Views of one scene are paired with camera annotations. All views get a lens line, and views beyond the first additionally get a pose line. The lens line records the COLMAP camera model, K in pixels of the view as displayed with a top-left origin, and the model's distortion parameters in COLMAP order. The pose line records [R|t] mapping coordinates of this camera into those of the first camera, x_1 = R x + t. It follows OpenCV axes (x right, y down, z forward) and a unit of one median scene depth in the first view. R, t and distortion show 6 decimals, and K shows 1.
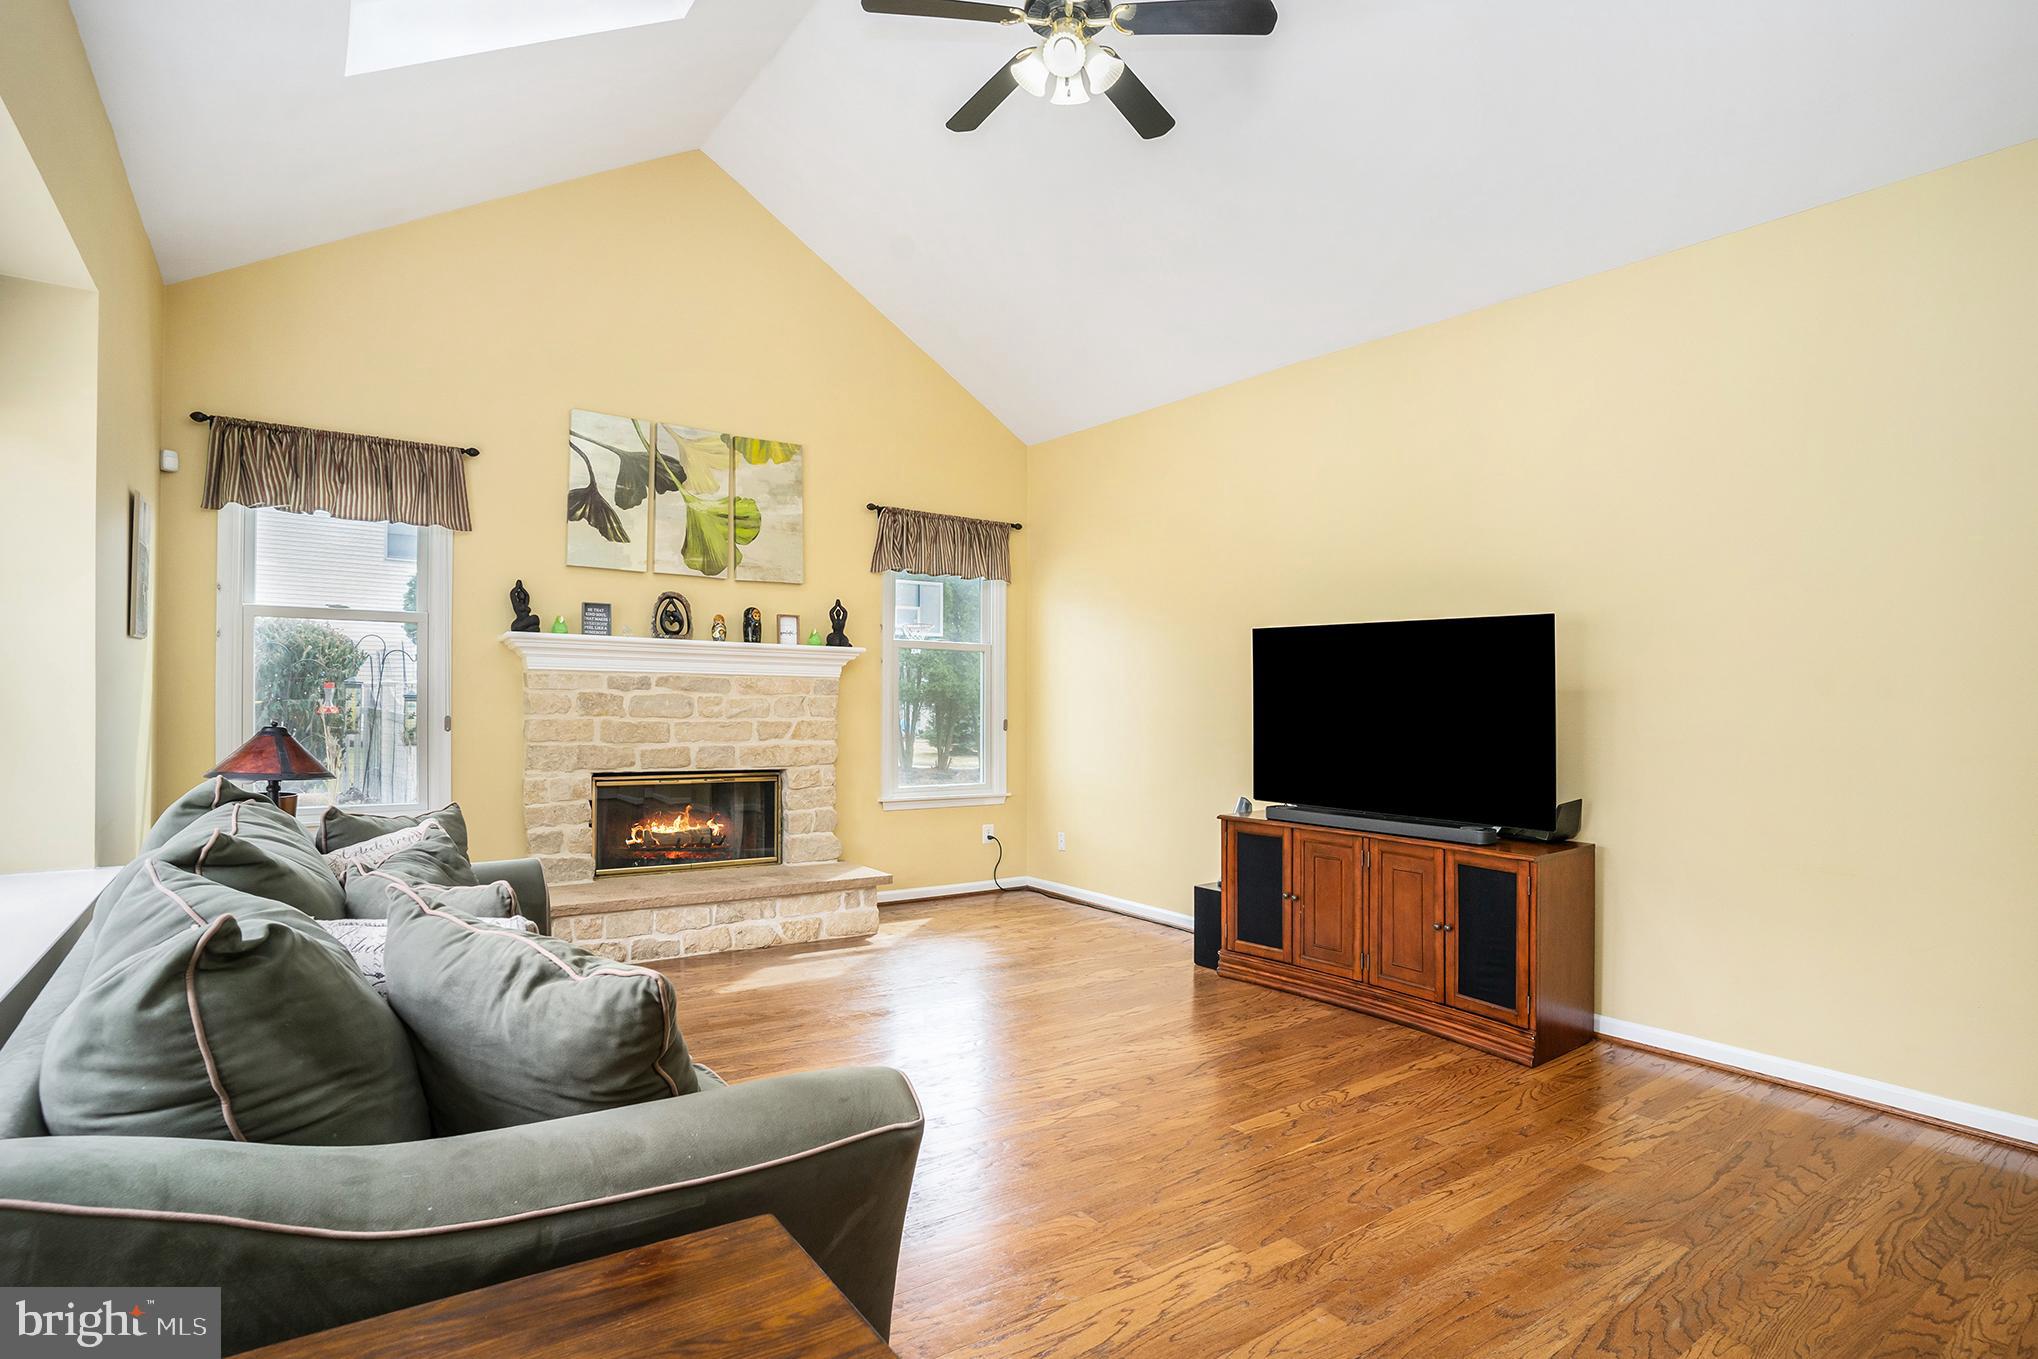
lens RADIAL K [[995.9, 0, 1022.9], [0, 995.9, 689.6], [0, 0, 1]] dist [-0.048066, 0.014775]
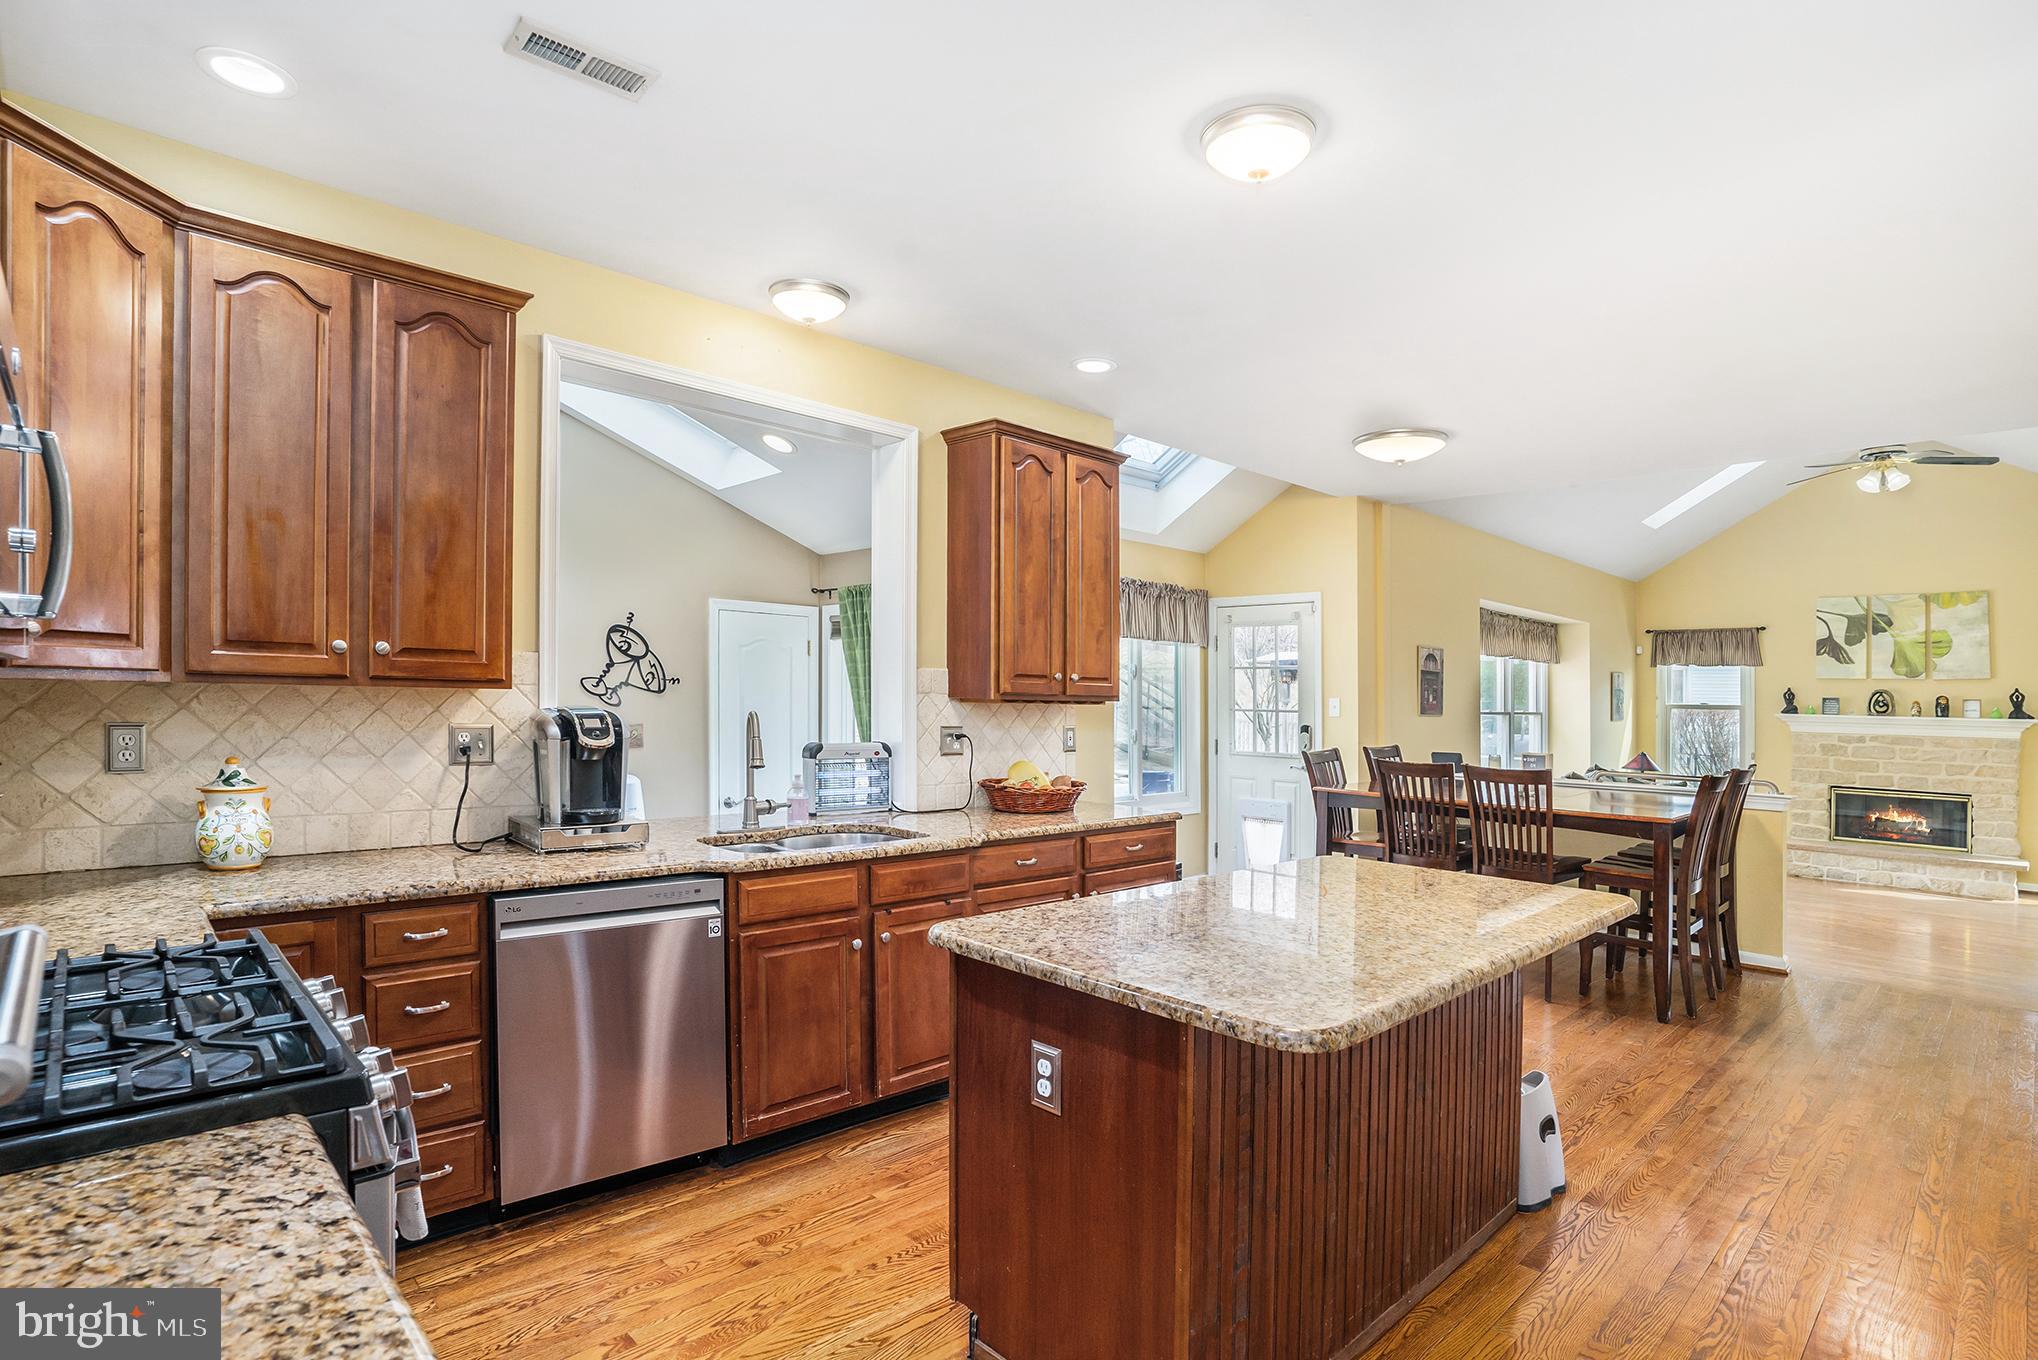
lens RADIAL K [[995.9, 0, 1022.3], [0, 995.9, 680.3], [0, 0, 1]] dist [-0.048066, 0.014775]
pose [[0.158056, -0.030362, -0.986963, 1.142330], [-0.013806, 0.999361, -0.032954, -0.035567], [0.987334, 0.018835, 0.157536, -0.826678]]
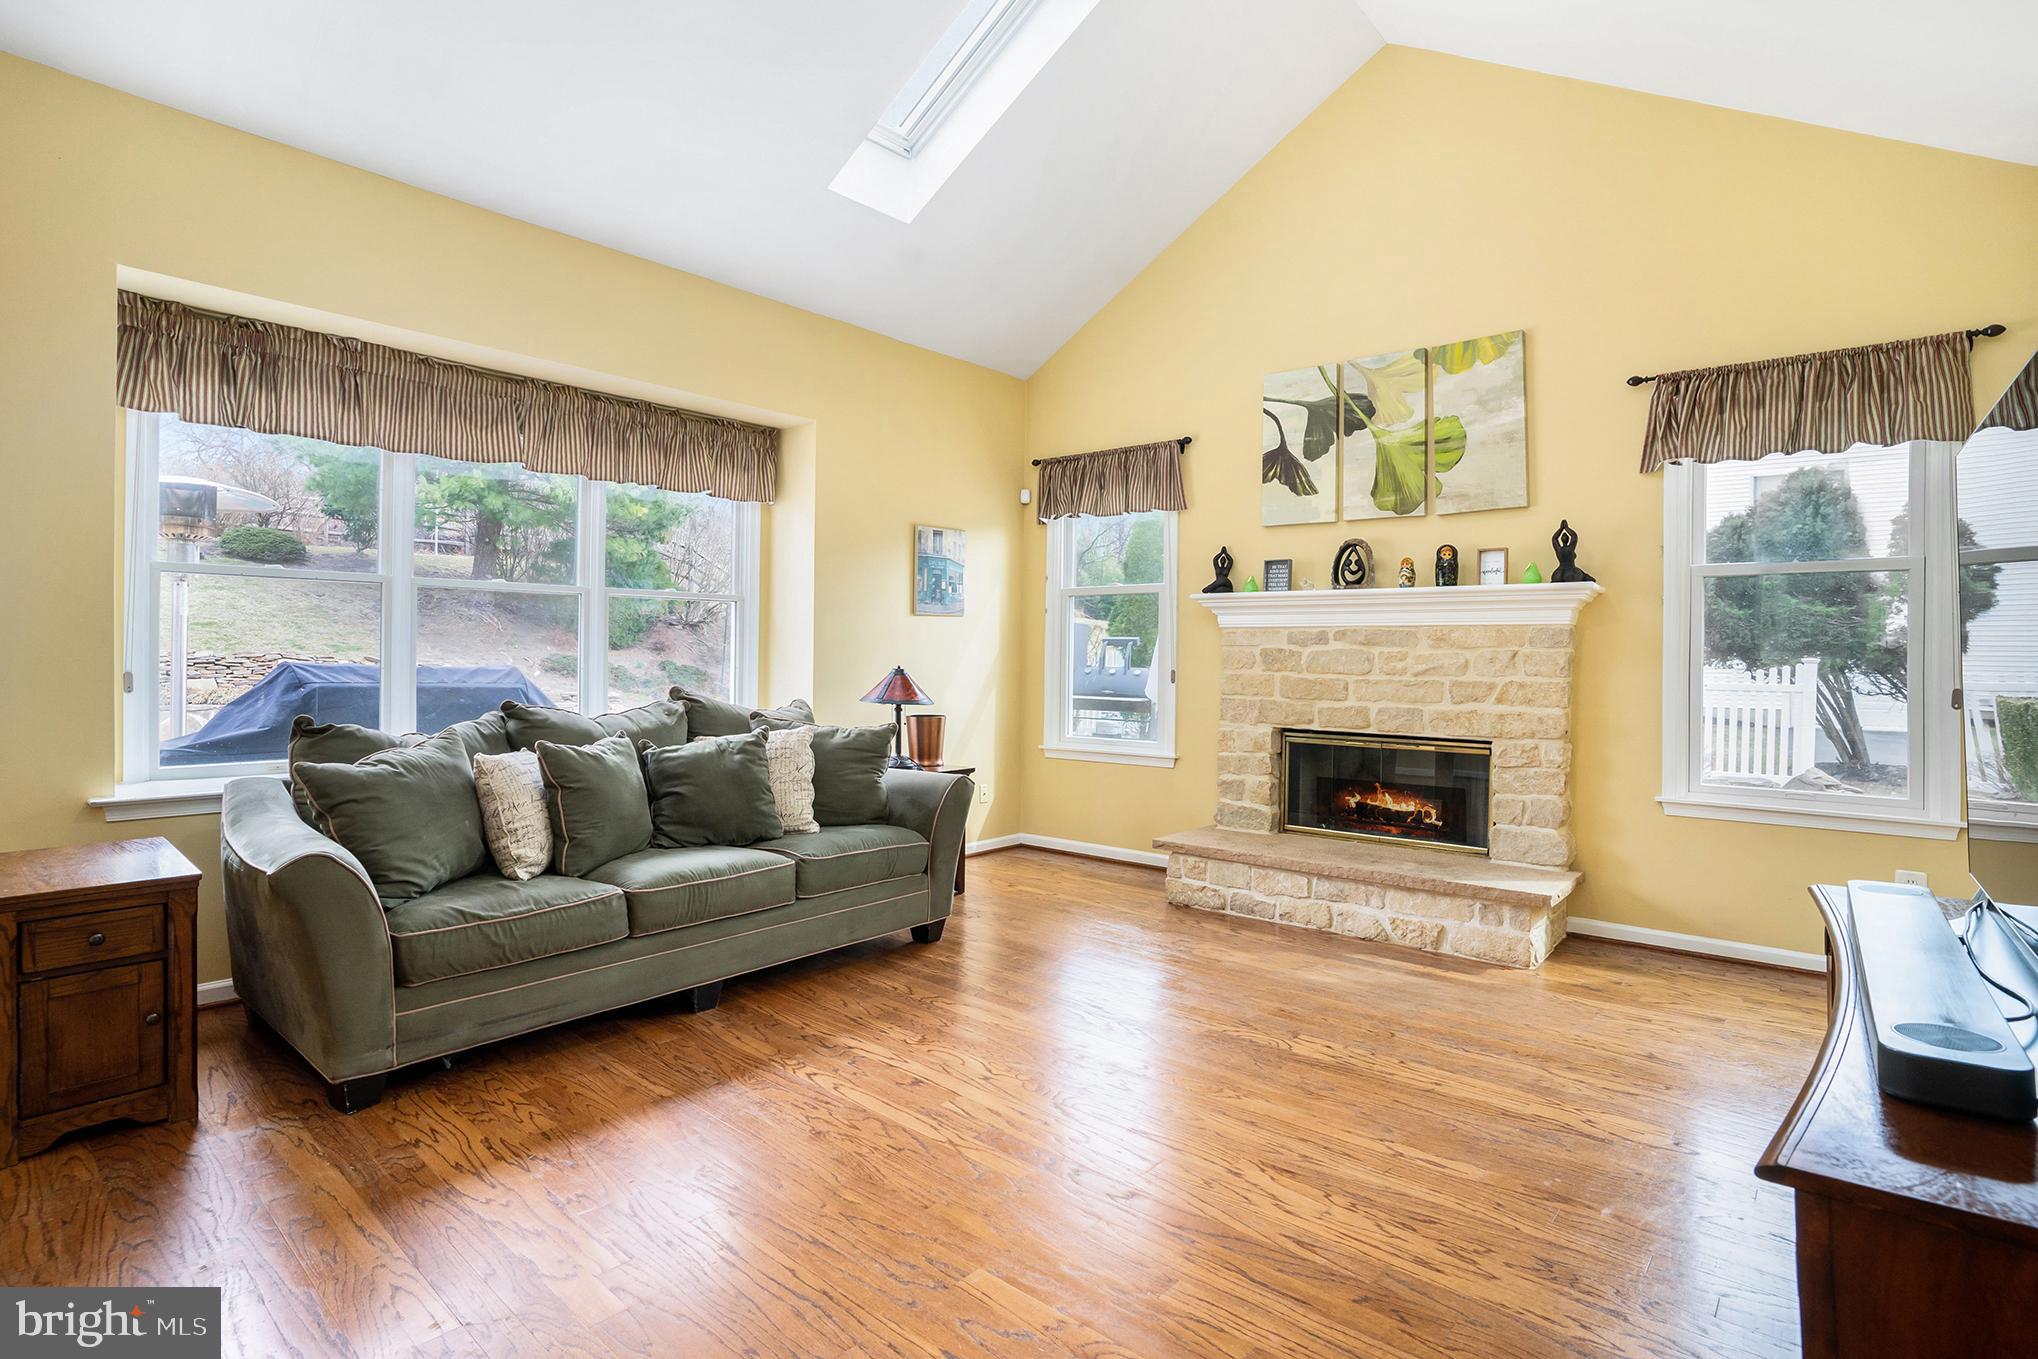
lens RADIAL K [[995.9, 0, 998.3], [0, 995.9, 663.1], [0, 0, 1]] dist [-0.048066, 0.014775]
pose [[0.265521, -0.001903, -0.964103, 0.453133], [0.006599, 0.999978, -0.000156, 0.015580], [0.964083, -0.006321, 0.265527, 0.432487]]
